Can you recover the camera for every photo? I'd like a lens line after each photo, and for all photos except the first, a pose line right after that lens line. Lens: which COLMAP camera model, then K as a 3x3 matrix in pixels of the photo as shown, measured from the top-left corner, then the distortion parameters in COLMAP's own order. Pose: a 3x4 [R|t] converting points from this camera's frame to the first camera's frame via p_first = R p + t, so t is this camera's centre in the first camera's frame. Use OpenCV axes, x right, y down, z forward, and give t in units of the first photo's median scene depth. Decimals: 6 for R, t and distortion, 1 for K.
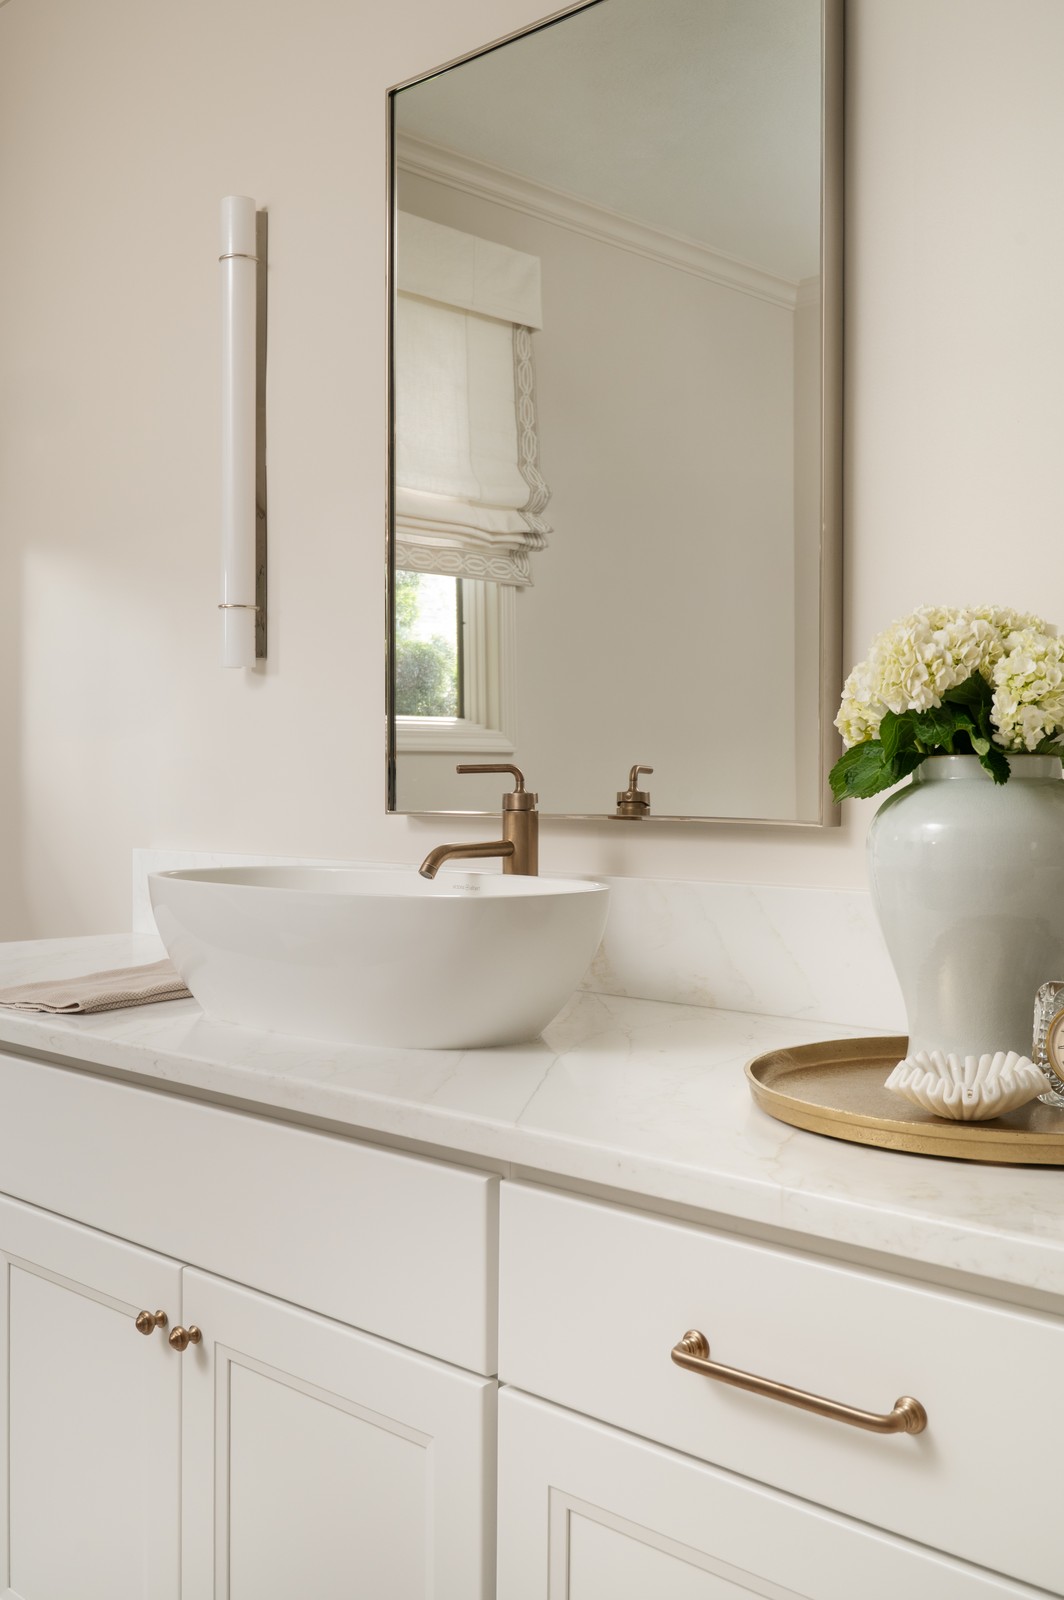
lens RADIAL K [[1561.0, 0, 528.9], [0, 1561.0, 777.7], [0, 0, 1]] dist [-0.001385, -0.002425]
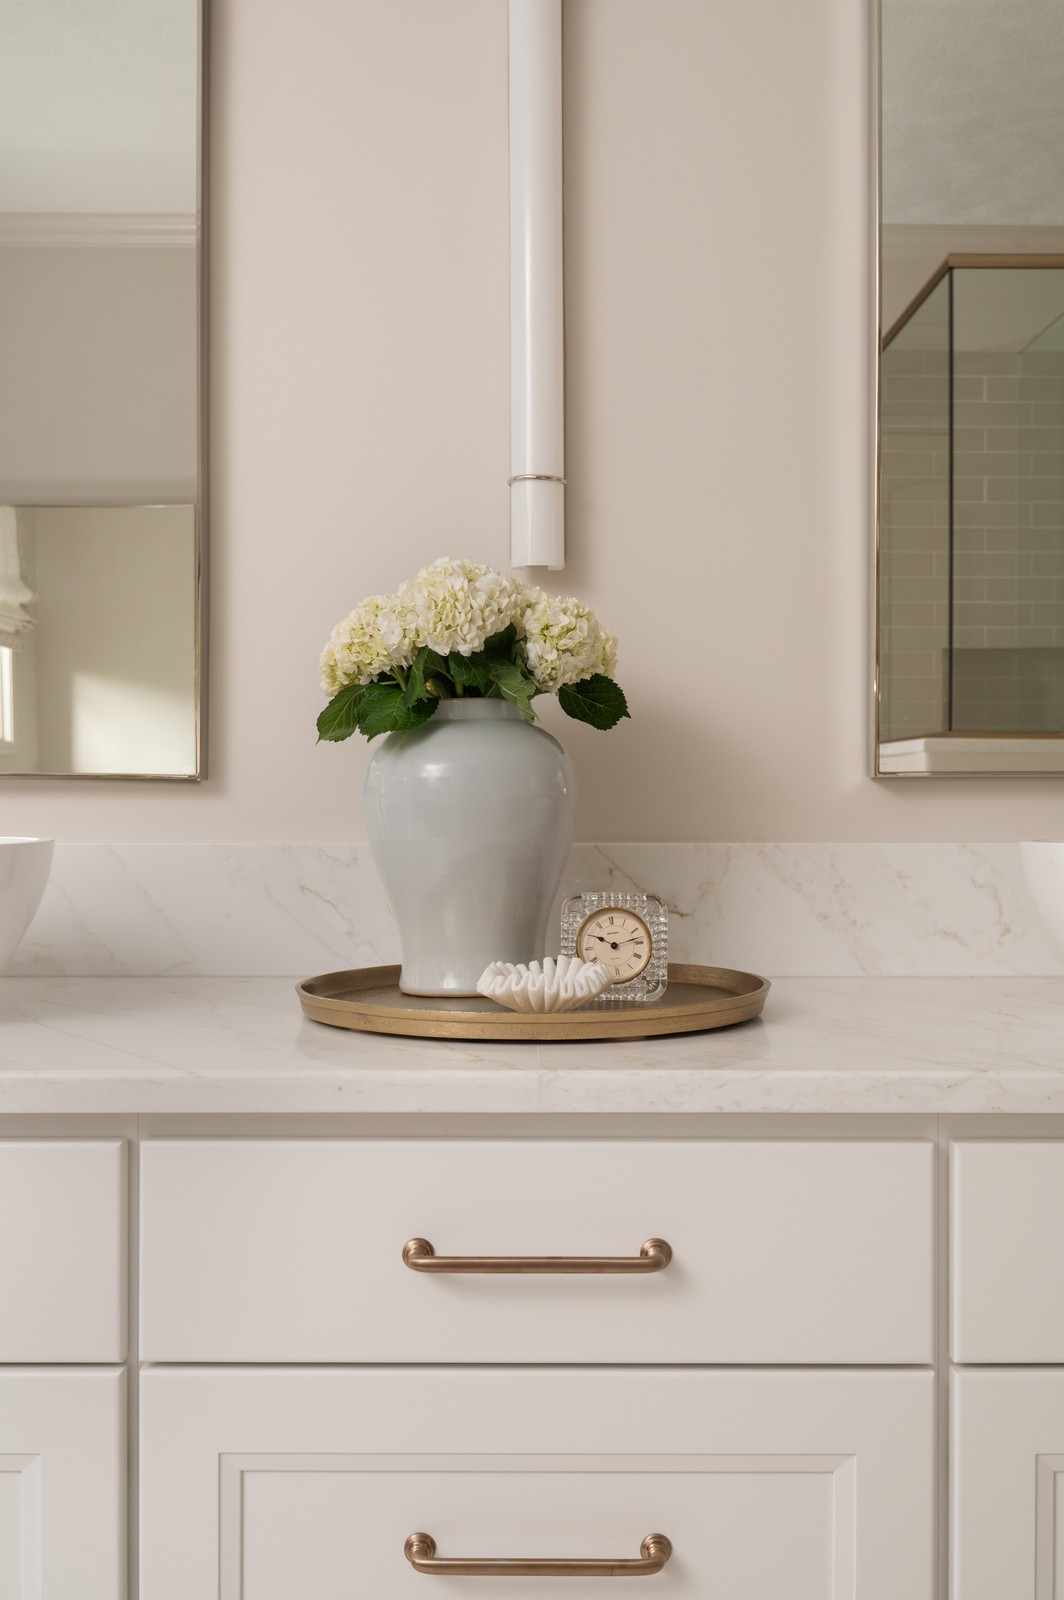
lens RADIAL K [[1602.7, 0, 509.0], [0, 1602.7, 802.4], [0, 0, 1]] dist [0.005231, 0.003875]
pose [[0.716261, -0.002230, 0.697829, -0.508882], [-0.000025, 0.999995, 0.003221, 0.057338], [-0.697833, -0.002325, 0.716257, 0.181322]]
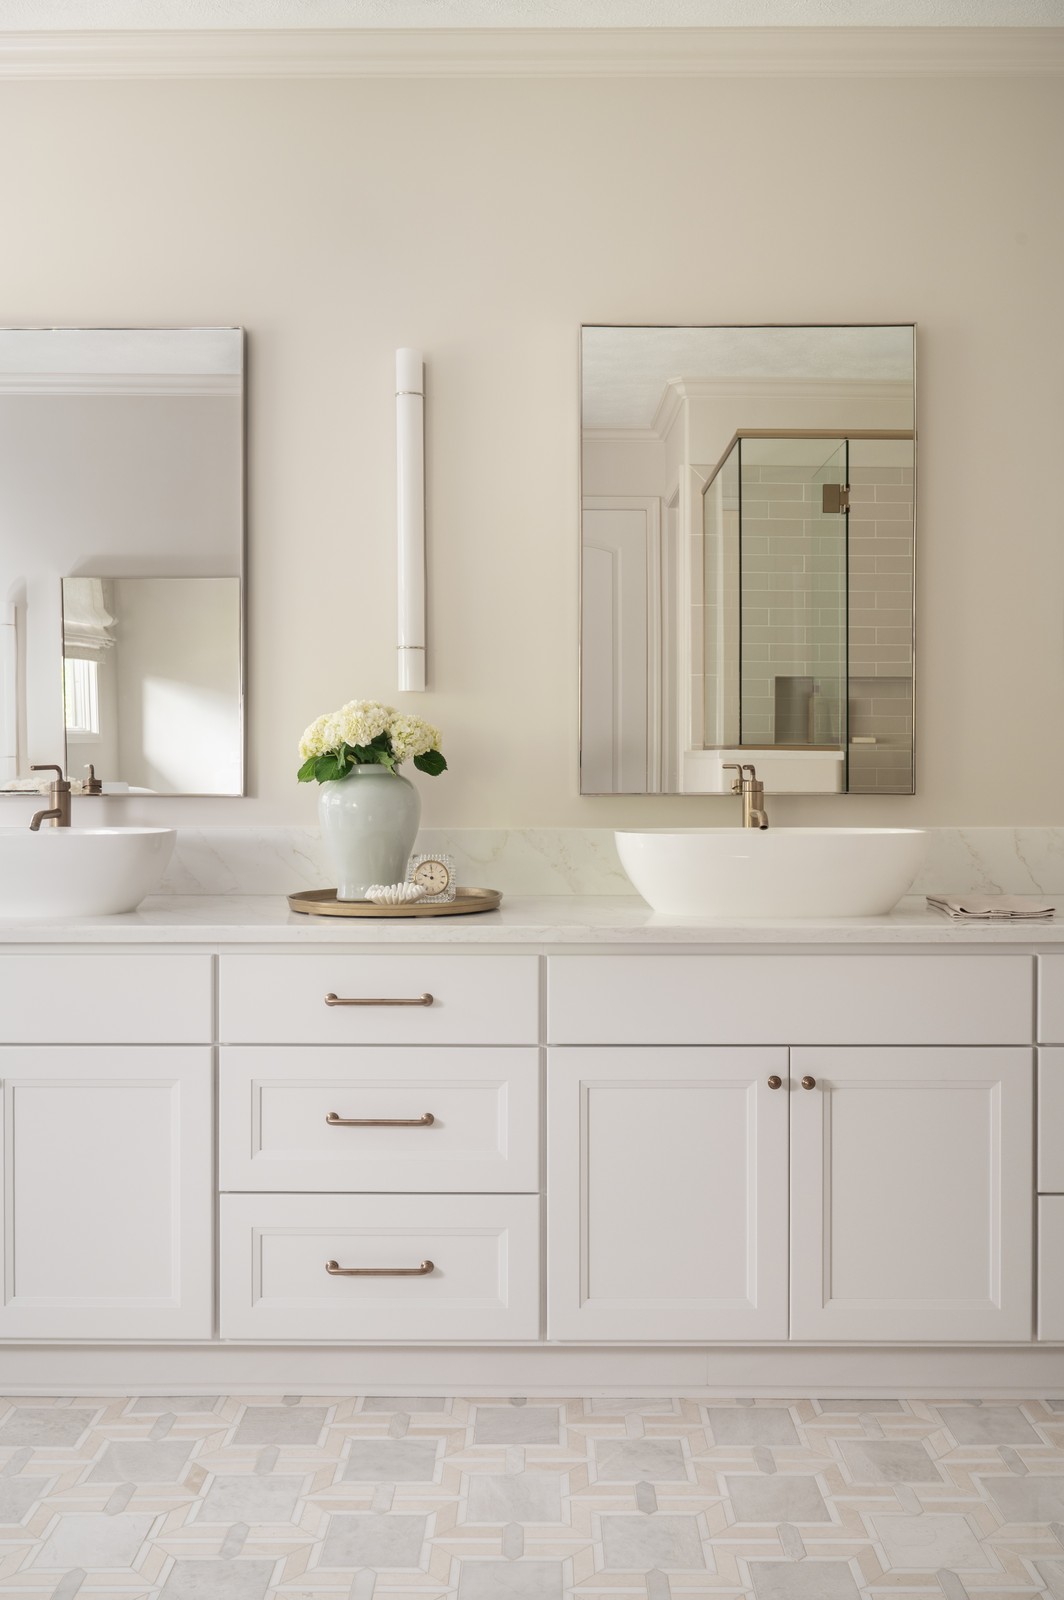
lens RADIAL K [[1561.0, 0, 528.9], [0, 1561.0, 777.7], [0, 0, 1]] dist [-0.001385, -0.002425]
pose [[0.722858, -0.009290, 0.690934, -1.233389], [-0.000186, 0.999907, 0.013640, -0.026984], [-0.690996, -0.009989, 0.722789, -0.920834]]
